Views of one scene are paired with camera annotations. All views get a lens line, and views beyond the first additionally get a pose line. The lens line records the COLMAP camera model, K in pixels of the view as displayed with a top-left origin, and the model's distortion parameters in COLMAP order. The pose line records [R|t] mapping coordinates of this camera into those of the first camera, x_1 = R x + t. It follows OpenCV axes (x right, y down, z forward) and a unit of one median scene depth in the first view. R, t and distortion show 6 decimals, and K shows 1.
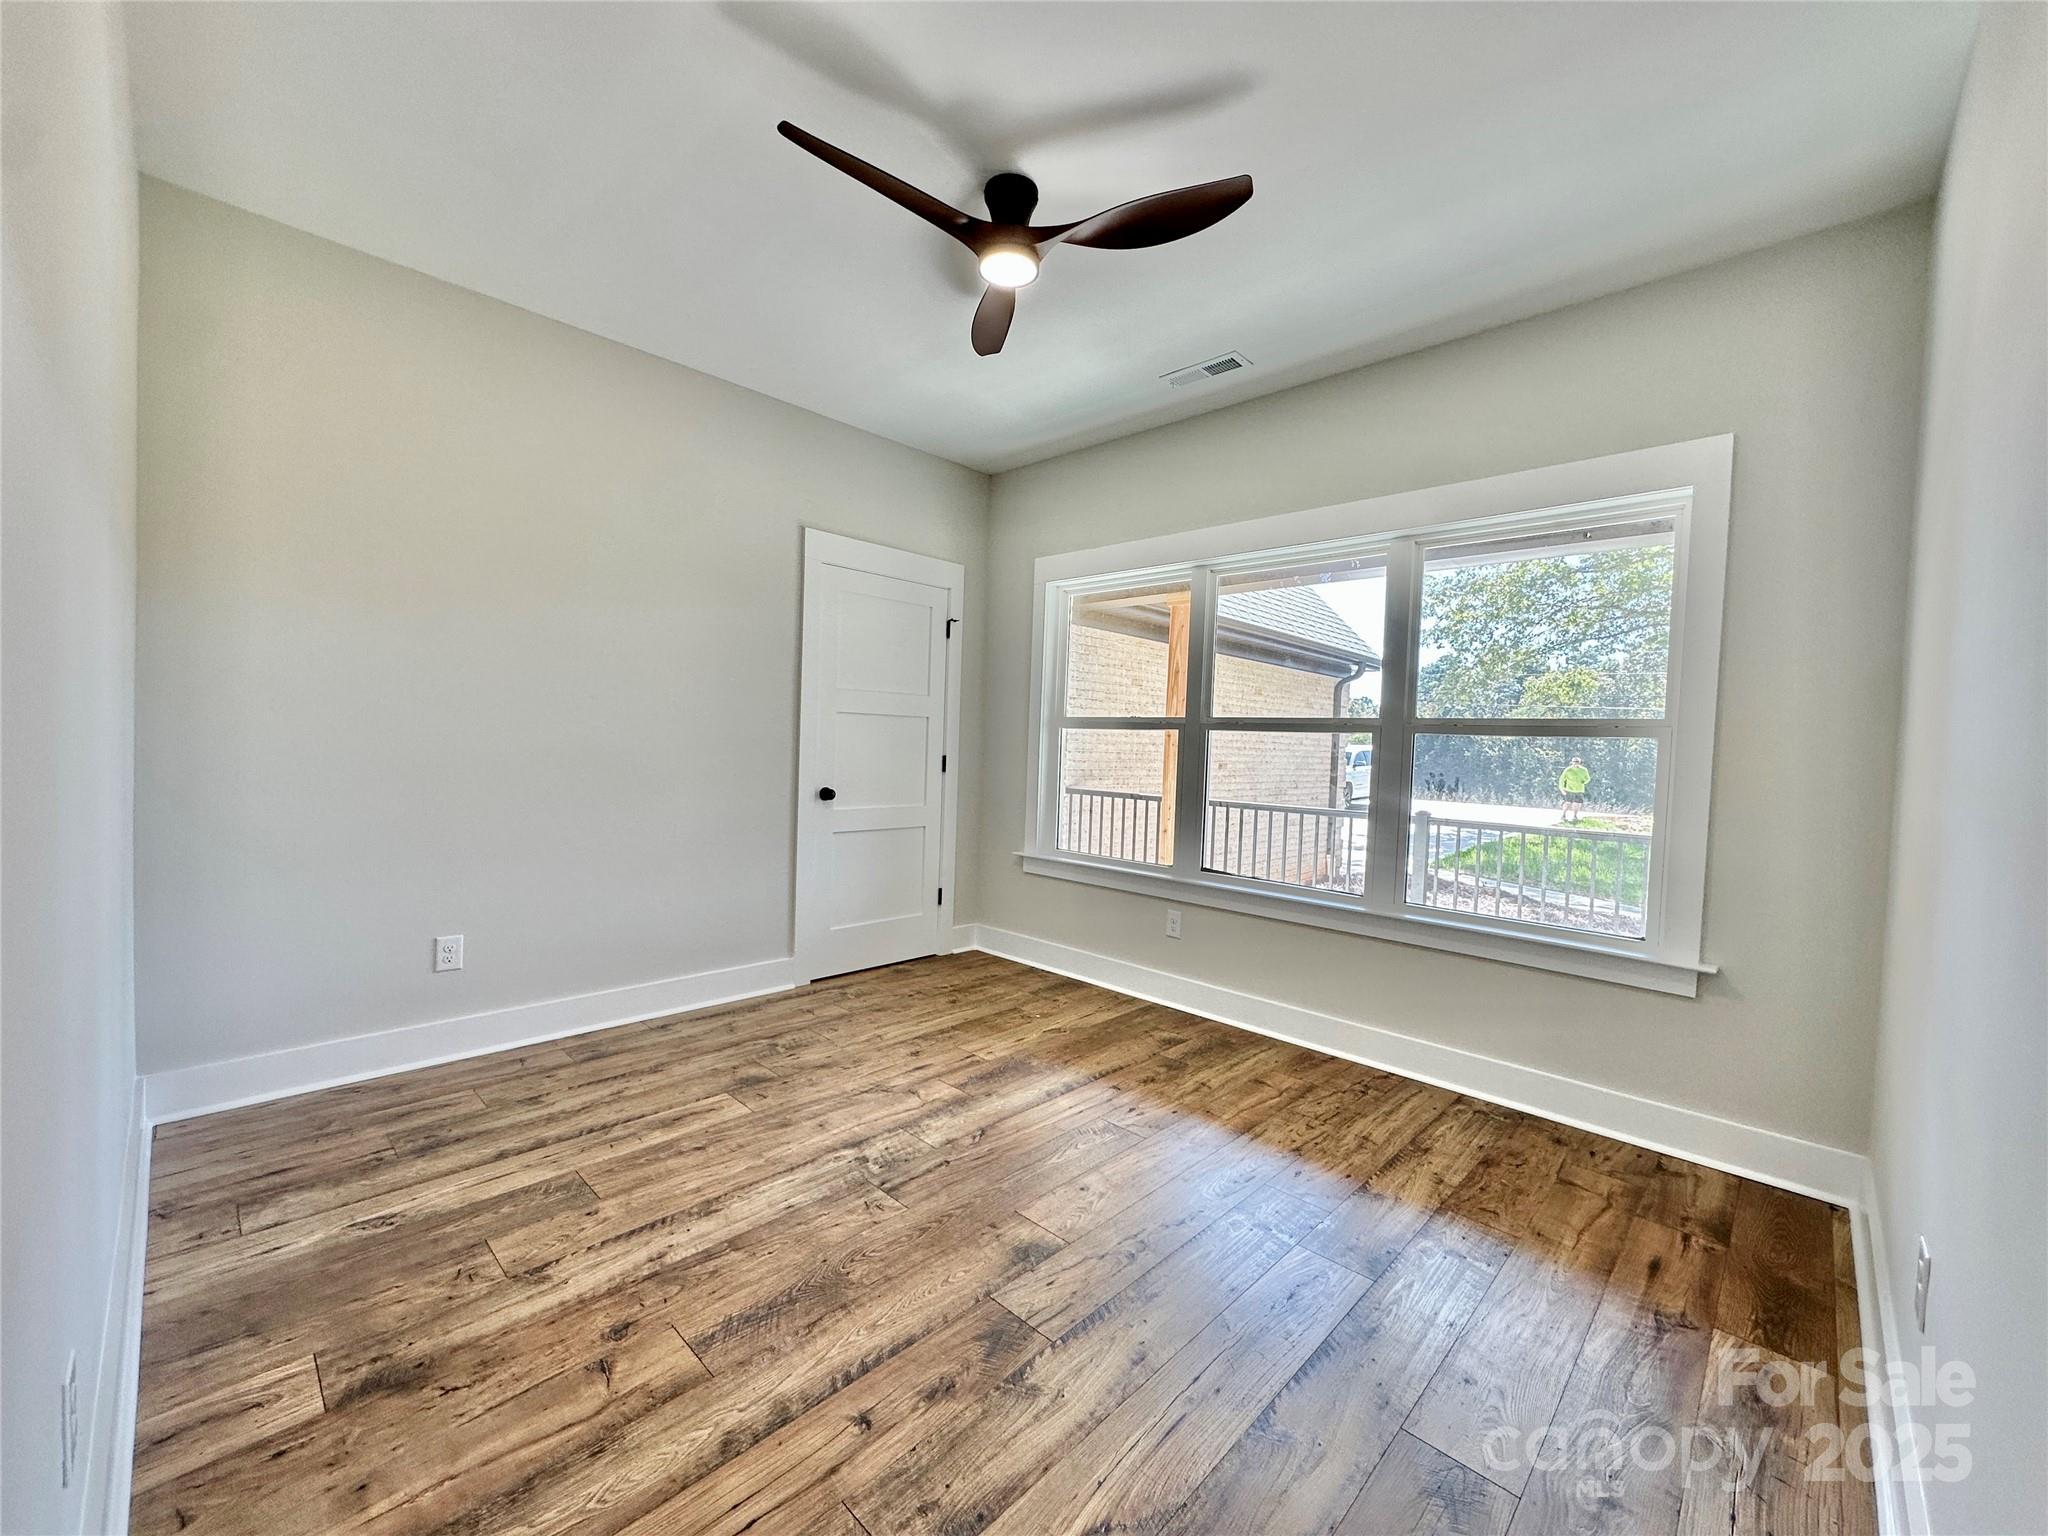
lens RADIAL K [[819.1, 0, 1018.1], [0, 819.1, 769.5], [0, 0, 1]] dist [0.001130, -0.000081]
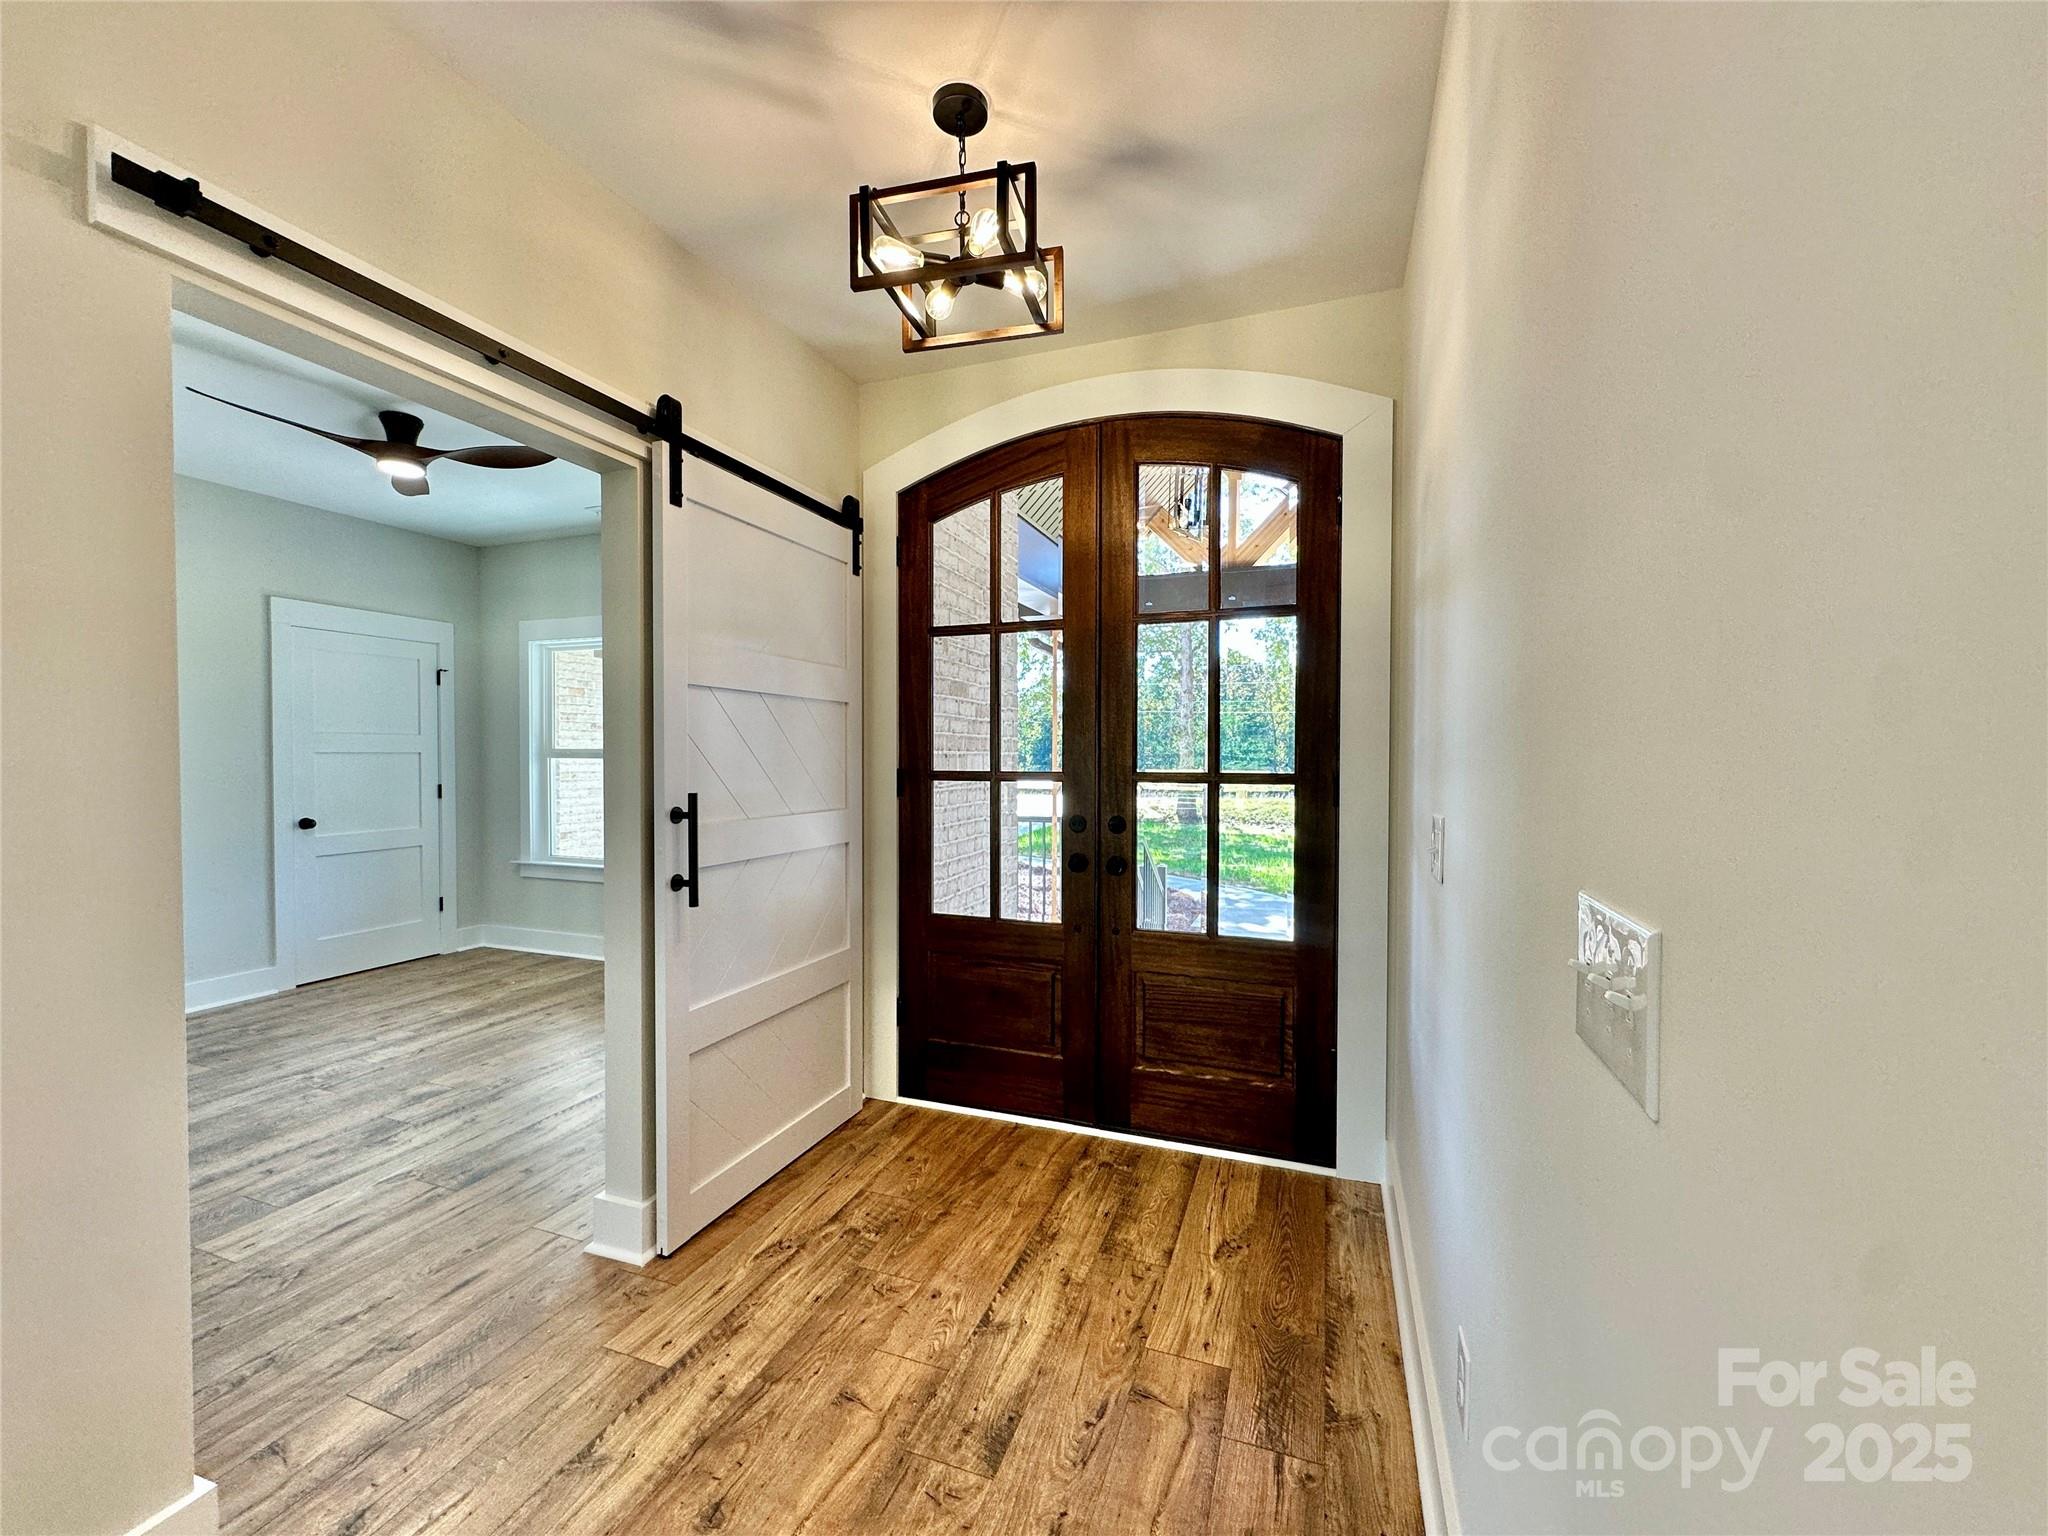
lens RADIAL K [[814.0, 0, 1024.1], [0, 814.0, 770.1], [0, 0, 1]] dist [-0.002093, 0.000204]
pose [[0.911372, -0.037225, 0.409897, 0.303127], [0.038964, 0.999232, 0.004112, -0.014452], [-0.409735, 0.012223, 0.912123, -0.638495]]
